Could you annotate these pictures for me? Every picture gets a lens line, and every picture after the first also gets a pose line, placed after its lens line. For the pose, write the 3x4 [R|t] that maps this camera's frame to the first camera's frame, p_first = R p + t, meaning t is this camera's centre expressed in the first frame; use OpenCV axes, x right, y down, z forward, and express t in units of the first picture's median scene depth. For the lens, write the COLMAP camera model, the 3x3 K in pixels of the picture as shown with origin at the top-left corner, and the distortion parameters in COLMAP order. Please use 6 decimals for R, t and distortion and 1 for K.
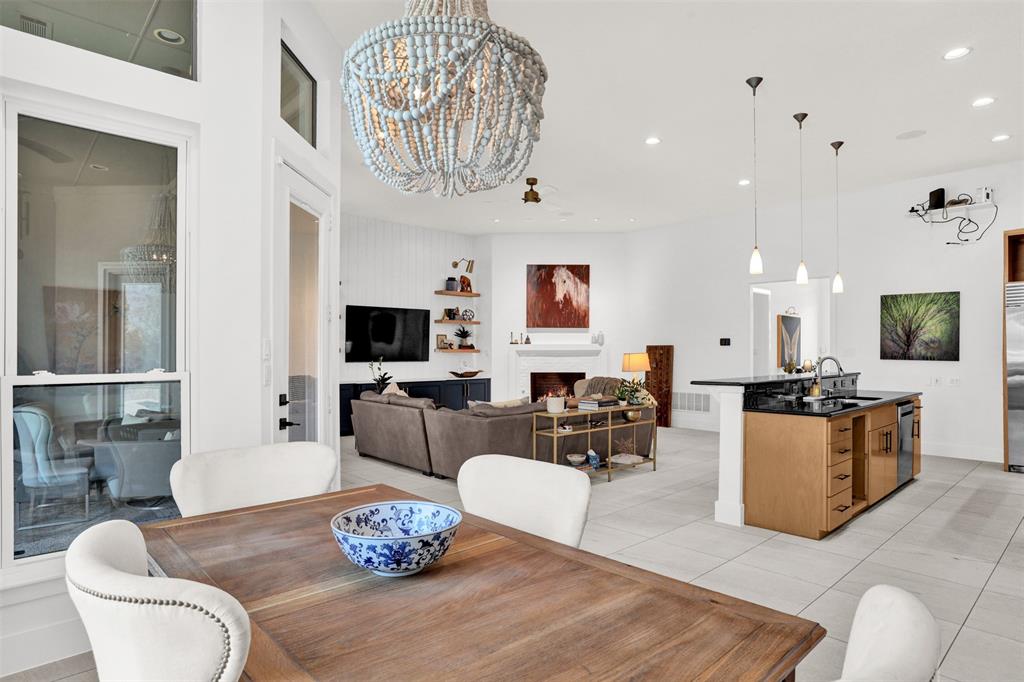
lens RADIAL K [[573.2, 0, 515.8], [0, 573.2, 346.8], [0, 0, 1]] dist [-0.041998, 0.007725]
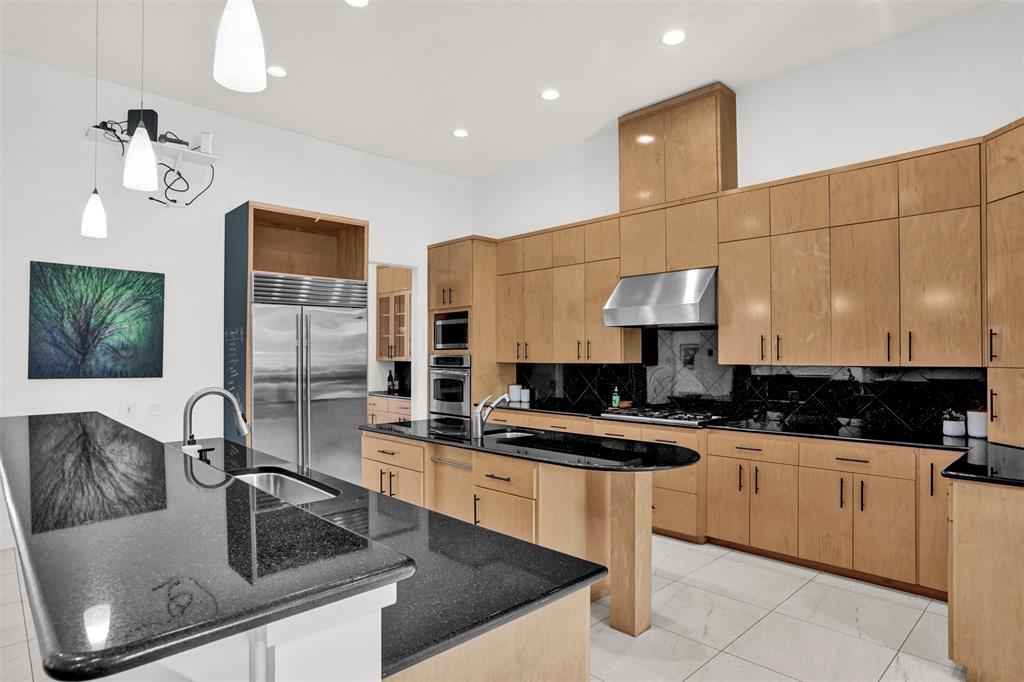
lens RADIAL K [[573.2, 0, 517.5], [0, 573.2, 349.1], [0, 0, 1]] dist [-0.041998, 0.007725]
pose [[0.001688, 0.007351, 0.999972, 0.075740], [-0.008264, 0.999939, -0.007337, -0.004519], [-0.999964, -0.008251, 0.001749, 0.380272]]
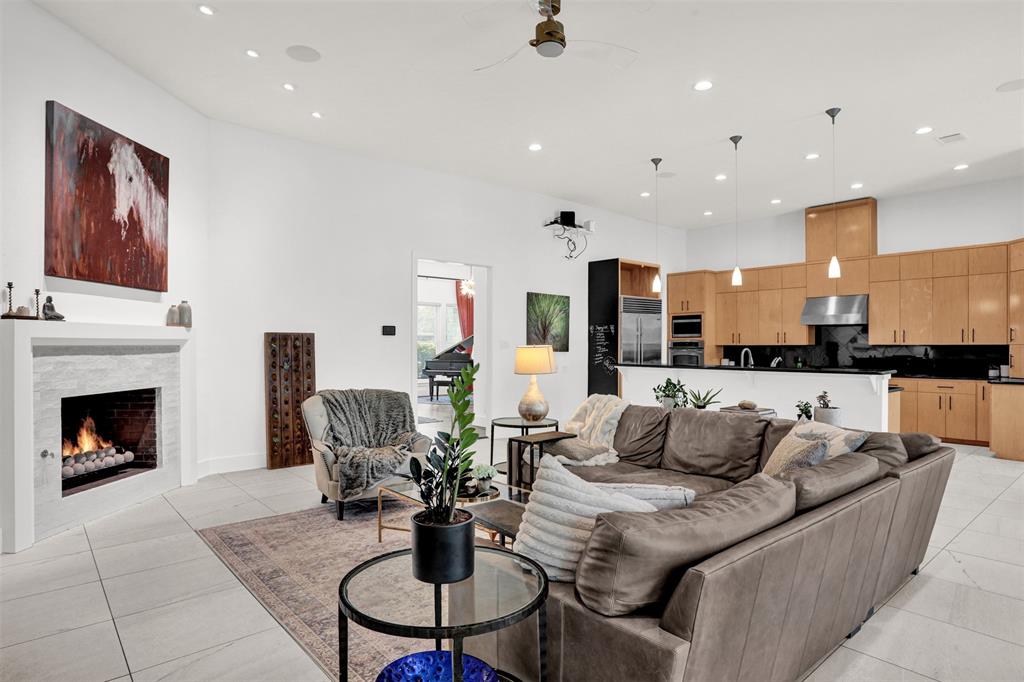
lens RADIAL K [[573.2, 0, 516.5], [0, 573.2, 343.4], [0, 0, 1]] dist [-0.041998, 0.007725]
pose [[0.033310, 0.001878, 0.999443, -0.332200], [-0.010103, 0.999948, -0.001542, 0.007041], [-0.999394, -0.010046, 0.033327, 0.714007]]
